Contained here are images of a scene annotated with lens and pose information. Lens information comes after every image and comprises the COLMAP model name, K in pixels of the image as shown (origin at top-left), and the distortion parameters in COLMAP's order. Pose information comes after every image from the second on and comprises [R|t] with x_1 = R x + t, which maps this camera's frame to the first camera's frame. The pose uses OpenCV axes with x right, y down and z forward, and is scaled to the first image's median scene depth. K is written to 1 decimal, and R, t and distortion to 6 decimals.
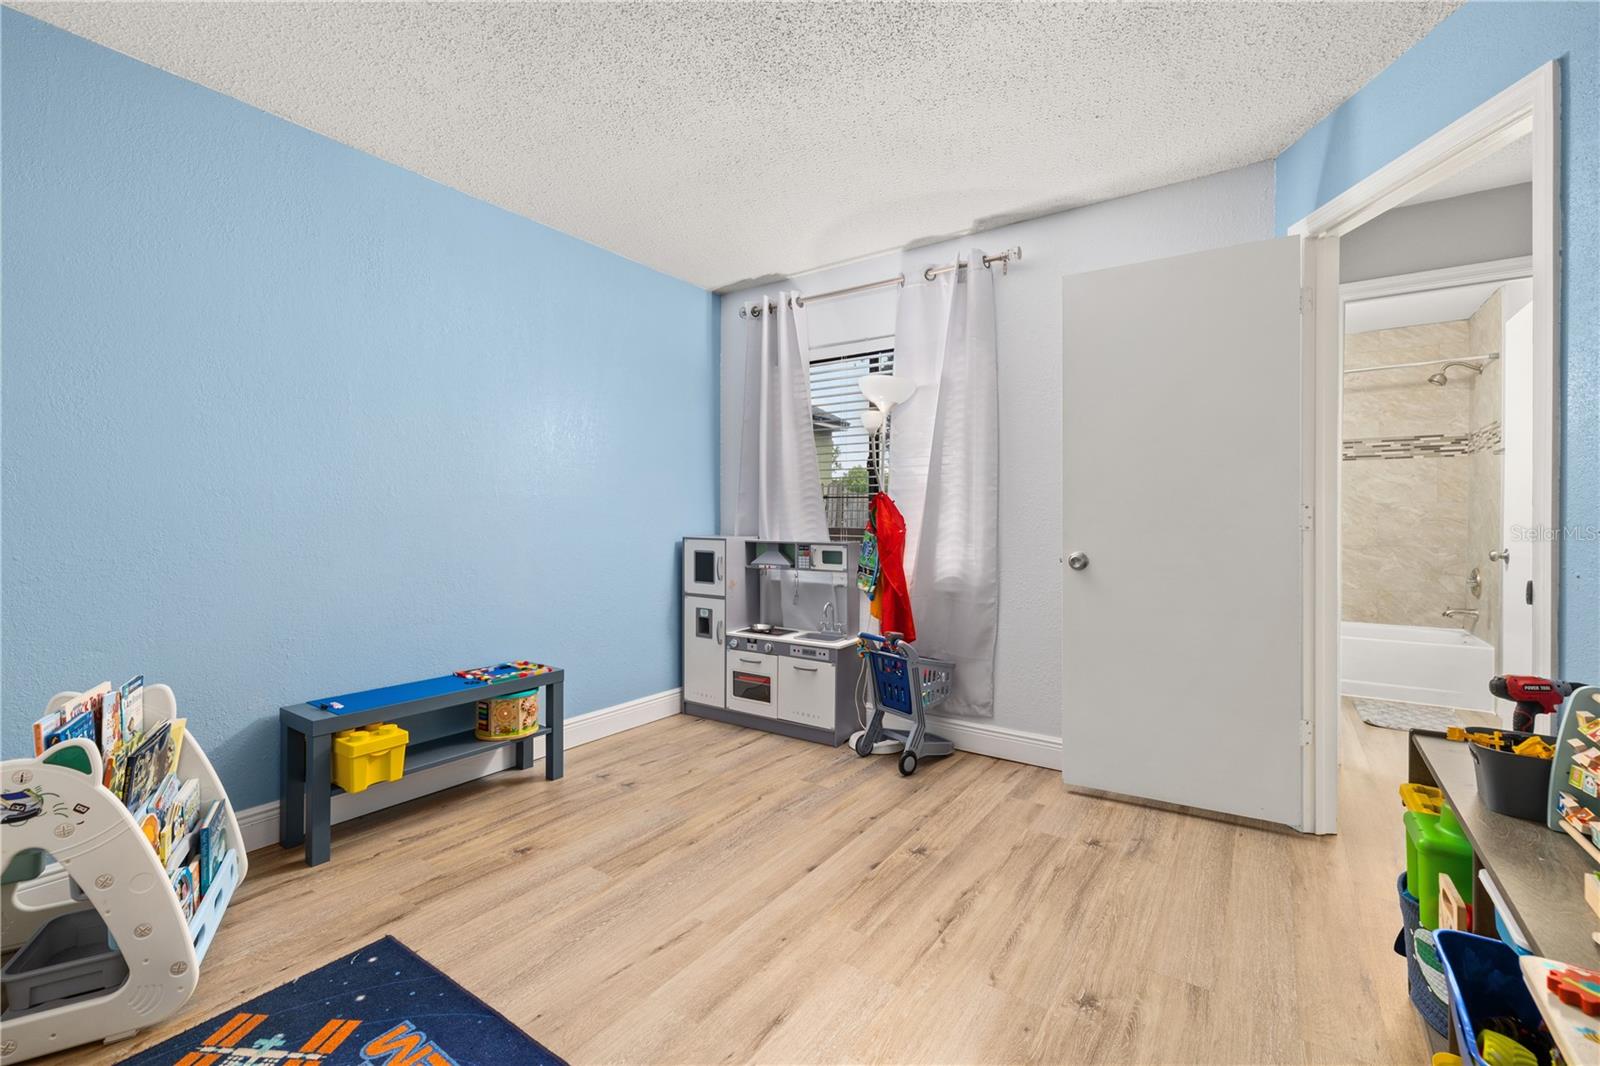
lens RADIAL K [[677.7, 0, 795.7], [0, 677.7, 529.0], [0, 0, 1]] dist [0.003814, -0.001706]
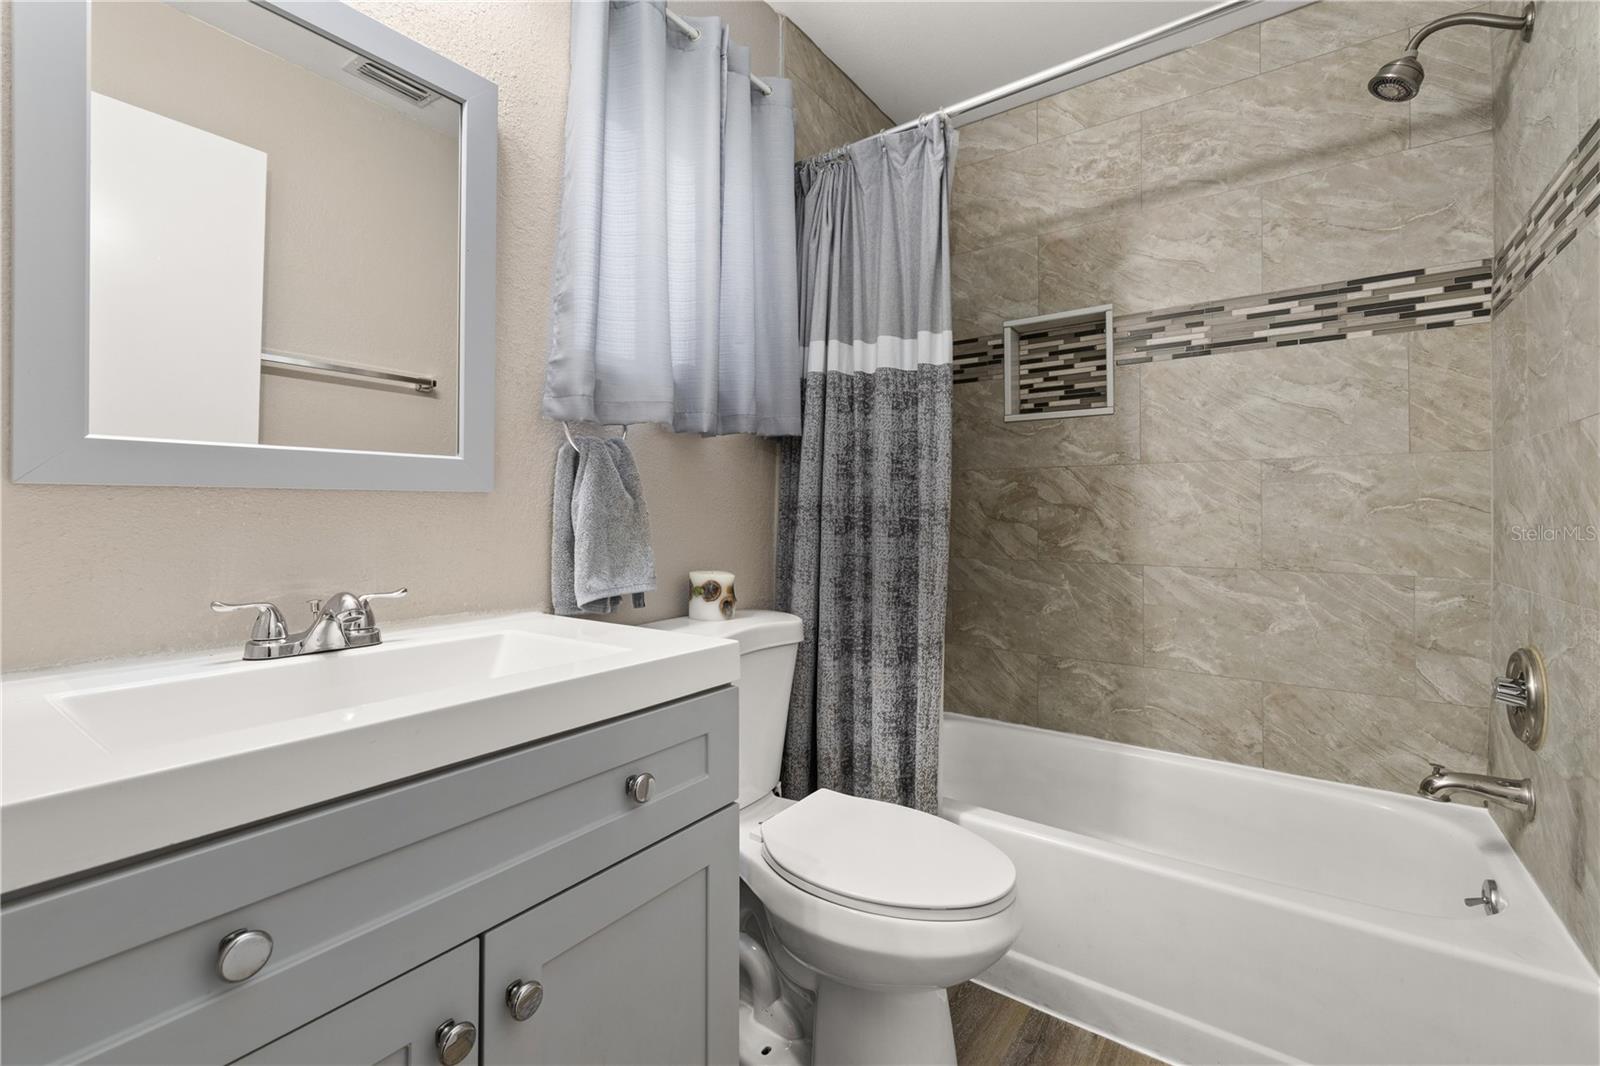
lens RADIAL K [[677.7, 0, 803.6], [0, 677.7, 515.4], [0, 0, 1]] dist [0.003814, -0.001706]
pose [[0.999919, 0.004106, -0.012065, 0.612701], [-0.004346, 0.999793, -0.019900, 0.003130], [0.011981, 0.019951, 0.999729, 0.620409]]
